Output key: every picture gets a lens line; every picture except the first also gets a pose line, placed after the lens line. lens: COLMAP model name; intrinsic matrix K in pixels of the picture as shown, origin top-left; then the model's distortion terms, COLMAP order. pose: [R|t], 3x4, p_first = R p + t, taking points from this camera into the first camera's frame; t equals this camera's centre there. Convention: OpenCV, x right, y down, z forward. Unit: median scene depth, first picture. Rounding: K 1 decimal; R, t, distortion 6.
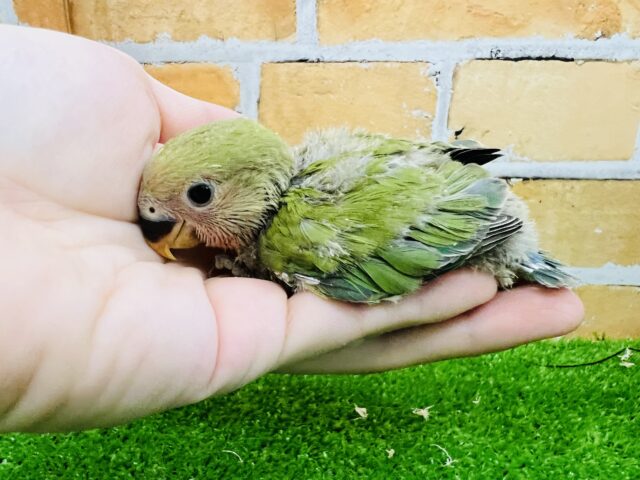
lens RADIAL K [[484.3, 0, 309.0], [0, 484.3, 237.9], [0, 0, 1]] dist [-0.037395, -0.004274]
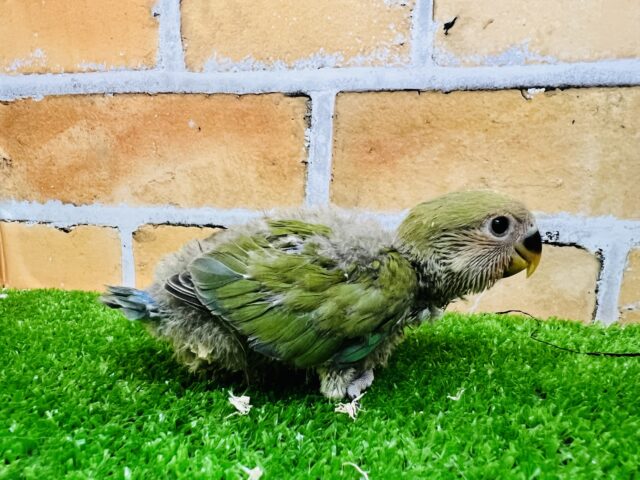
lens RADIAL K [[484.3, 0, 309.0], [0, 484.3, 237.9], [0, 0, 1]] dist [-0.037395, -0.004274]
pose [[0.996581, 0.016768, -0.080905, 0.174261], [-0.024275, 0.995397, -0.092715, 0.168531], [0.078978, 0.094362, 0.992400, 0.329018]]
